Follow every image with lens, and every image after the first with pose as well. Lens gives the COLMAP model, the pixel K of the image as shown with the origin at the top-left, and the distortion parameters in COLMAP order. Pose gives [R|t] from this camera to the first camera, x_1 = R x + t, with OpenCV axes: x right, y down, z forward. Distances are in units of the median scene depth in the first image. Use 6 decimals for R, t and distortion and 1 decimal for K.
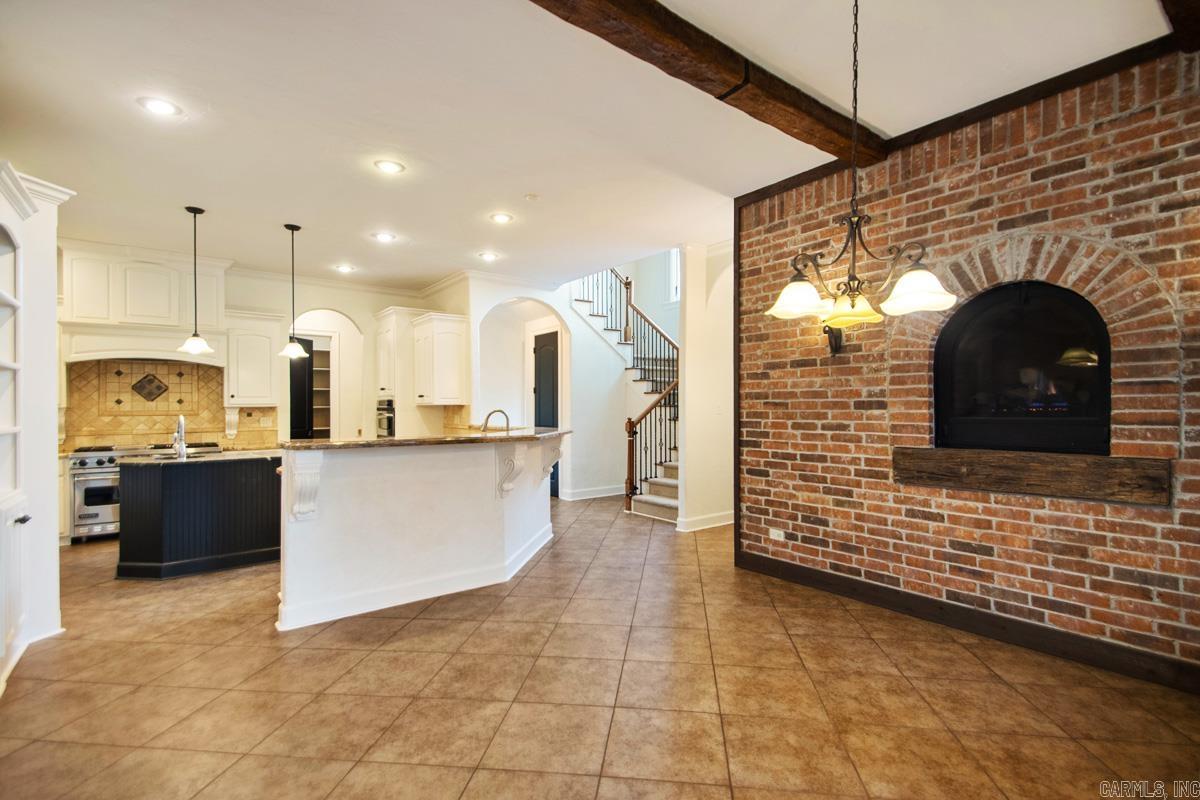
lens RADIAL K [[550.6, 0, 614.6], [0, 550.6, 406.9], [0, 0, 1]] dist [0.042695, -0.024134]
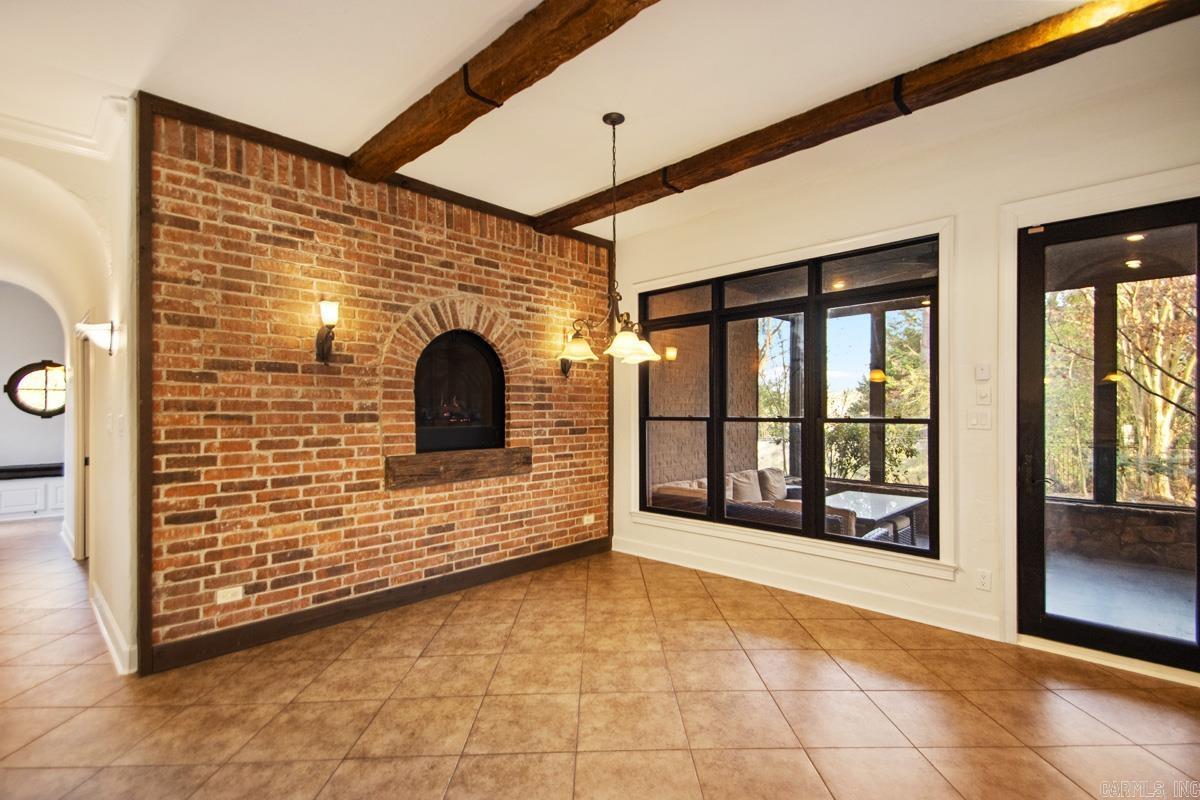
lens RADIAL K [[550.6, 0, 614.6], [0, 550.6, 406.9], [0, 0, 1]] dist [0.042695, -0.024134]
pose [[-0.133424, 0.011511, 0.990992, -0.586985], [0.003367, 0.999932, -0.011162, -0.010505], [-0.991053, 0.001848, -0.133454, 0.671635]]
